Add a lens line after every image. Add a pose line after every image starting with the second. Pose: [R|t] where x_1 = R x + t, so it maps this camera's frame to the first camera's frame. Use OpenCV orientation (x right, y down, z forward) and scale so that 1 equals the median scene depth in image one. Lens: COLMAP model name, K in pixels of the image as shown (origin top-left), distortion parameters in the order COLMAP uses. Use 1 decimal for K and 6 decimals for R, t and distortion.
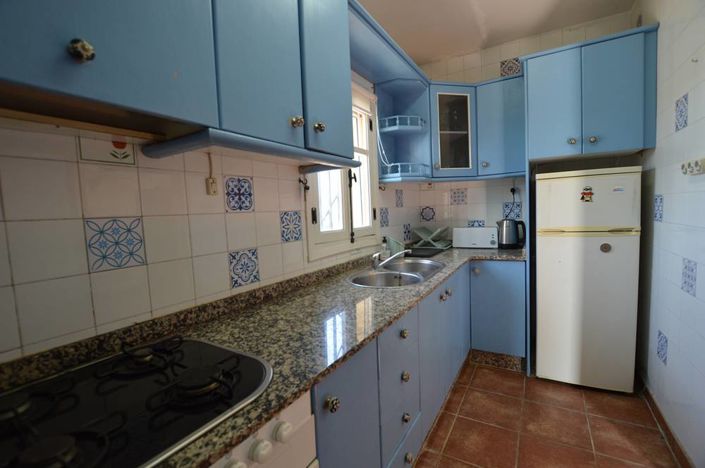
lens RADIAL K [[317.1, 0, 352.5], [0, 317.1, 234.0], [0, 0, 1]] dist [-0.036244, 0.005091]
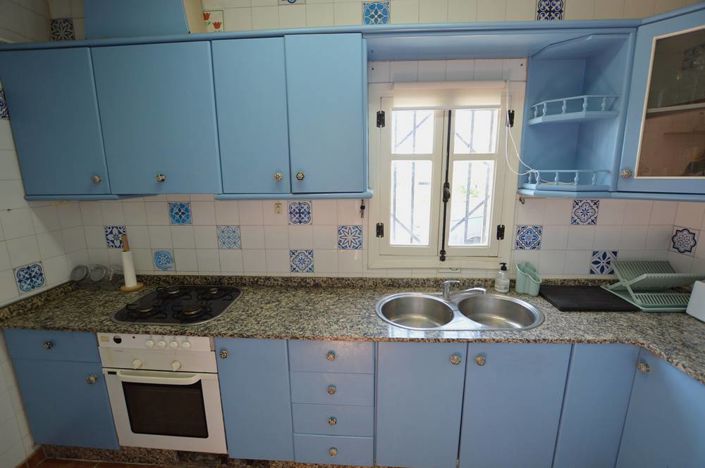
lens RADIAL K [[317.1, 0, 352.5], [0, 317.1, 234.0], [0, 0, 1]] dist [-0.036244, 0.005091]
pose [[0.457749, 0.215614, -0.862540, 0.897787], [-0.072580, 0.975972, 0.205451, -0.299358], [0.886114, -0.031442, 0.462400, 0.447597]]
